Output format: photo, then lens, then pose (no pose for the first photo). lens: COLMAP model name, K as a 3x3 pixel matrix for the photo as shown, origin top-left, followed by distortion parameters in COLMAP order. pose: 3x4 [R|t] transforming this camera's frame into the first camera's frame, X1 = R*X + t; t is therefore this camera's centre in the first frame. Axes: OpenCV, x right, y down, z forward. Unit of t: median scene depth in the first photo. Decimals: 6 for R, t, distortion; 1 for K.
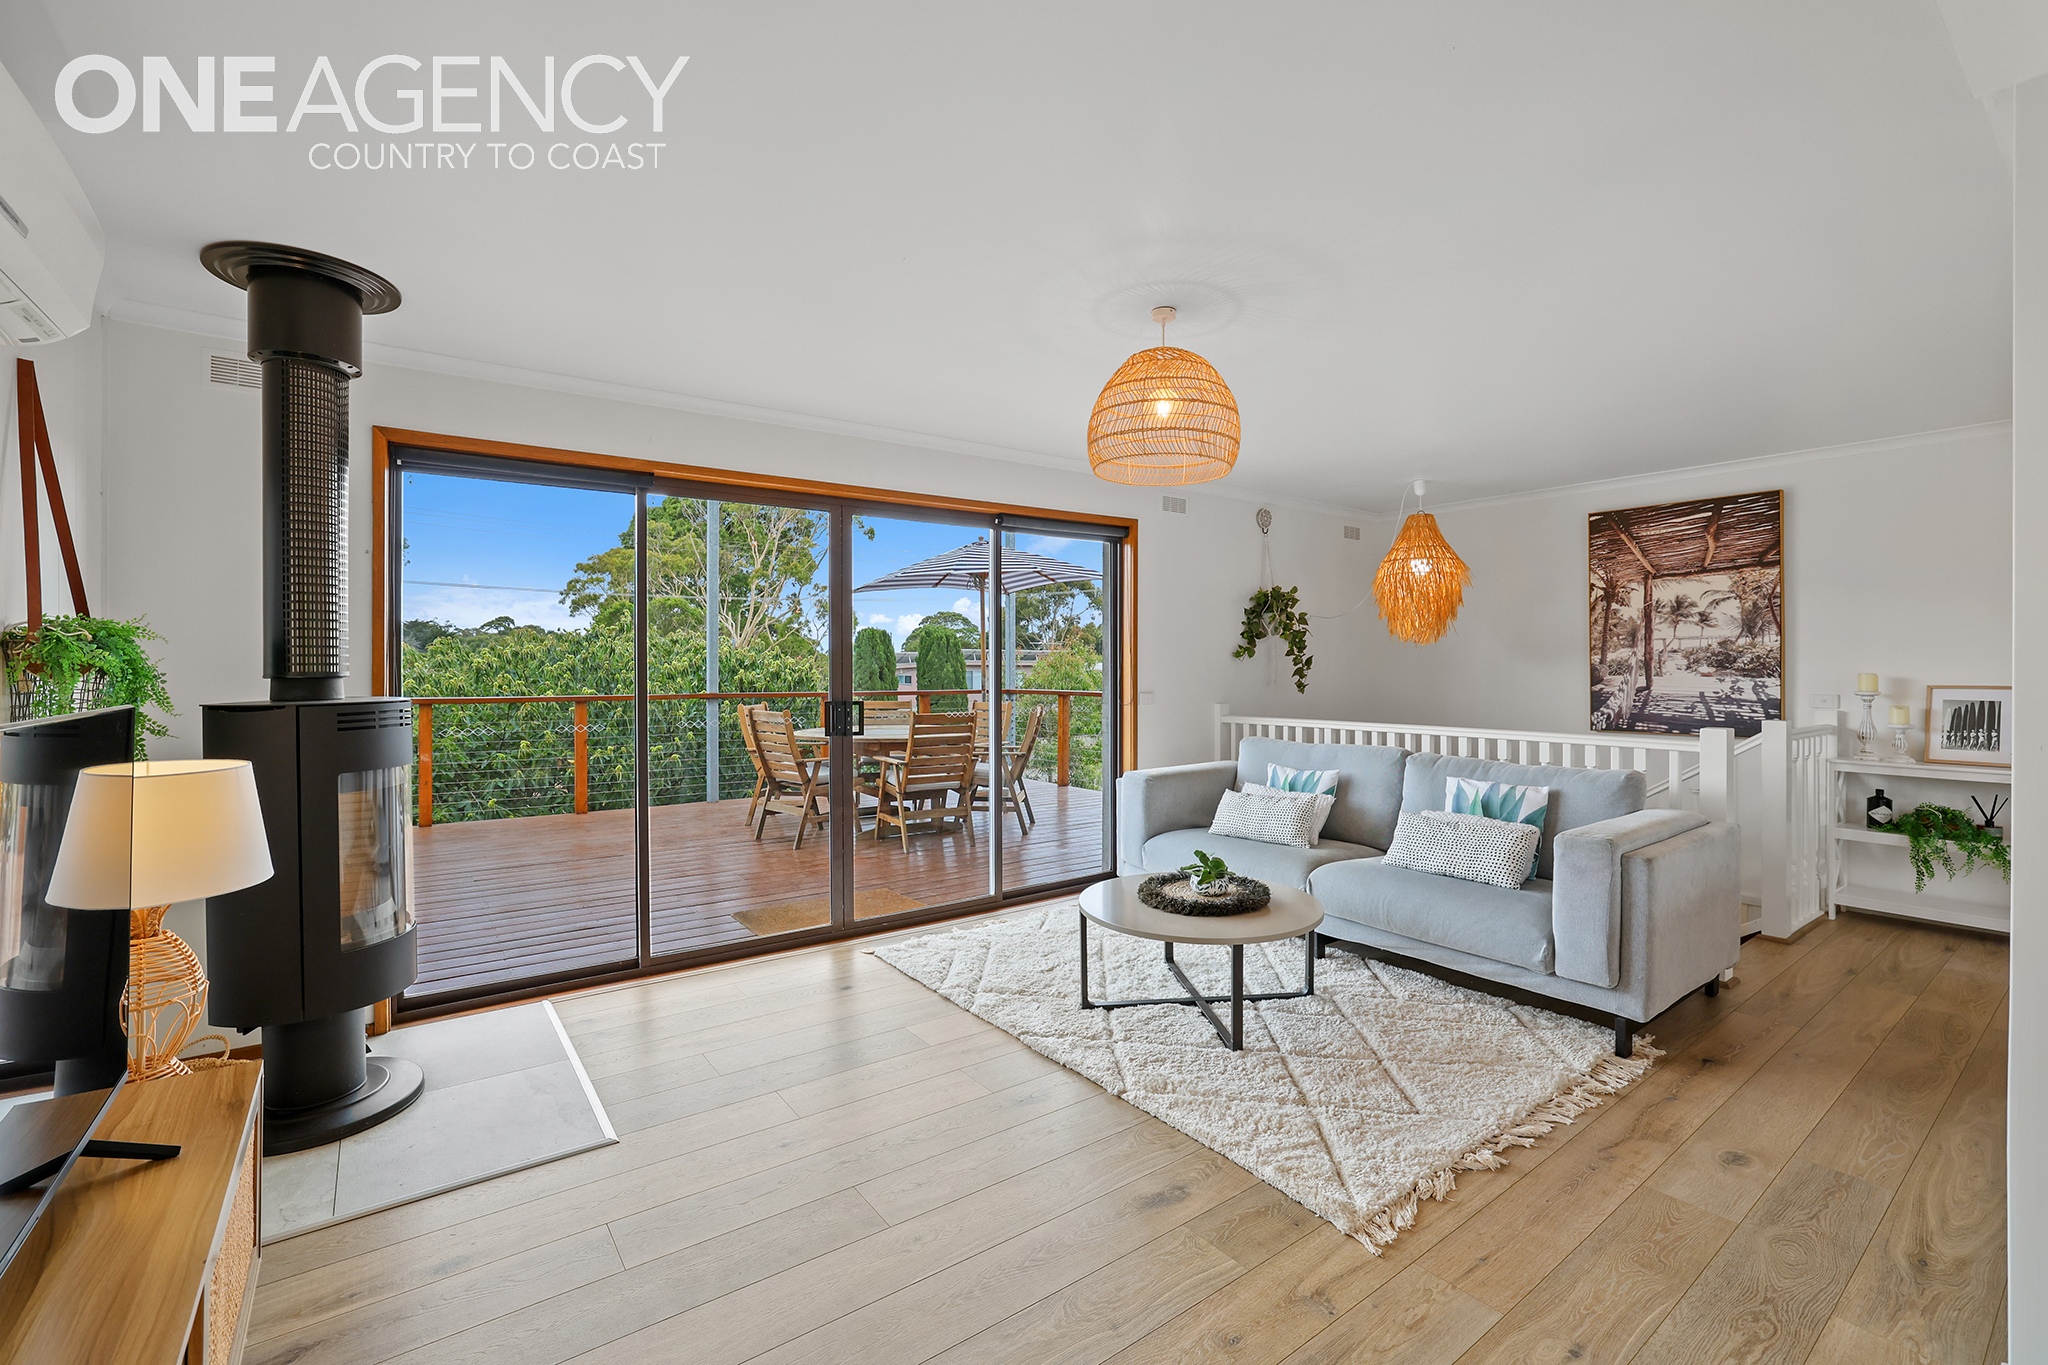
lens RADIAL K [[892.0, 0, 1022.4], [0, 892.0, 660.3], [0, 0, 1]] dist [-0.045321, 0.015505]
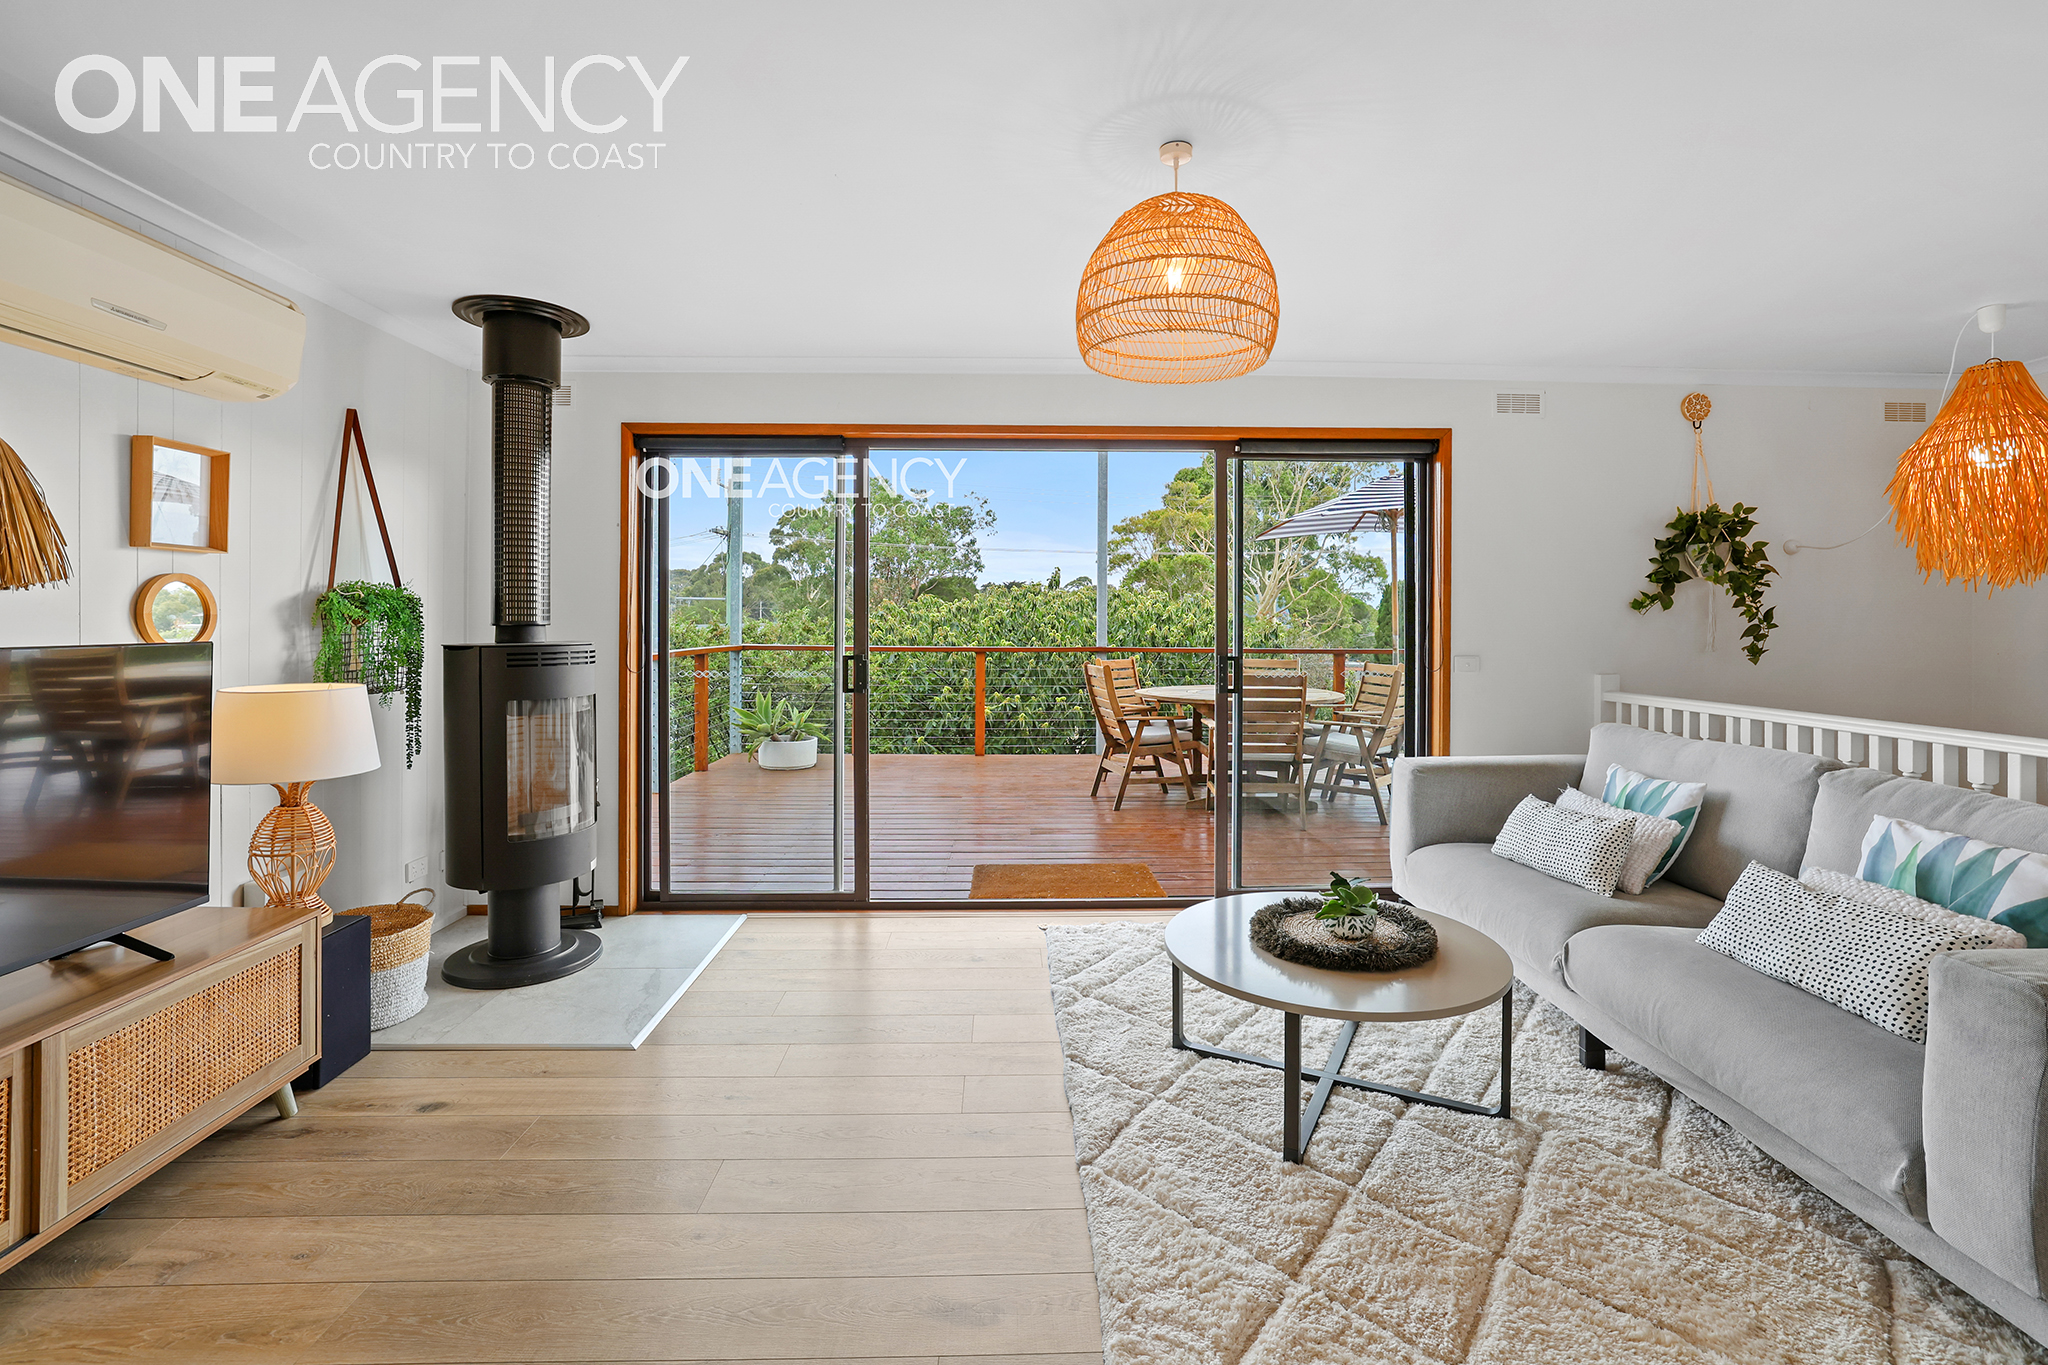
lens RADIAL K [[908.8, 0, 1034.6], [0, 908.8, 614.8], [0, 0, 1]] dist [-0.041083, 0.017215]
pose [[0.827152, 0.000462, -0.561978, 0.282149], [-0.001140, 0.999999, -0.000856, 0.002262], [0.561977, 0.001348, 0.827151, 0.171106]]
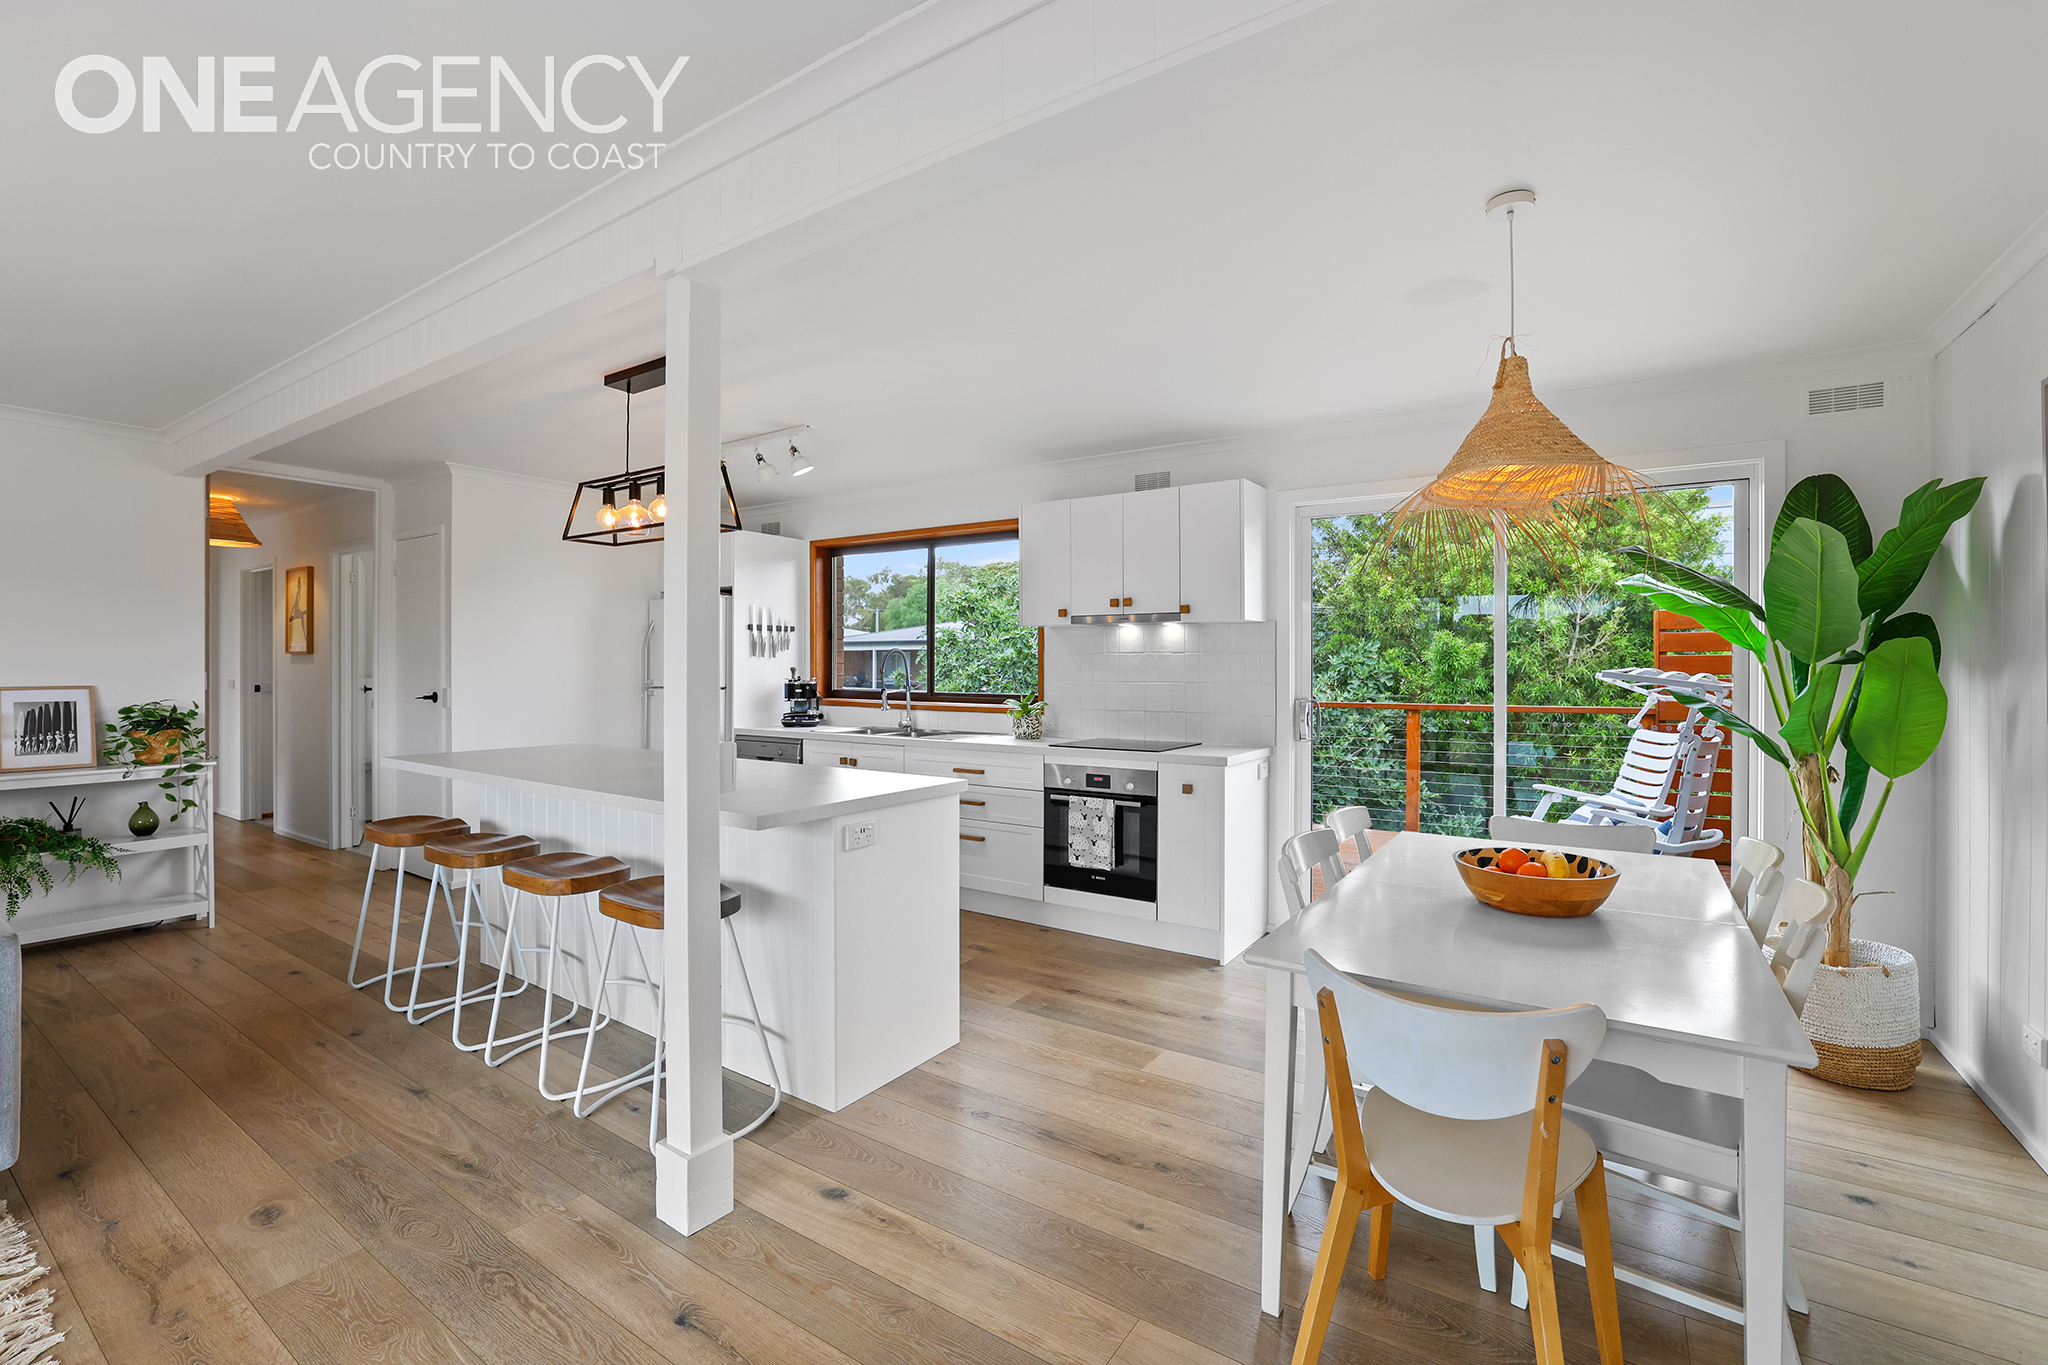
lens RADIAL K [[874.8, 0, 1027.8], [0, 874.8, 677.3], [0, 0, 1]] dist [-0.060952, 0.025380]
pose [[-0.344173, -0.012765, 0.938820, -0.120926], [-0.007032, 0.999915, 0.011018, 0.001367], [-0.938880, -0.002810, -0.344233, 0.258538]]
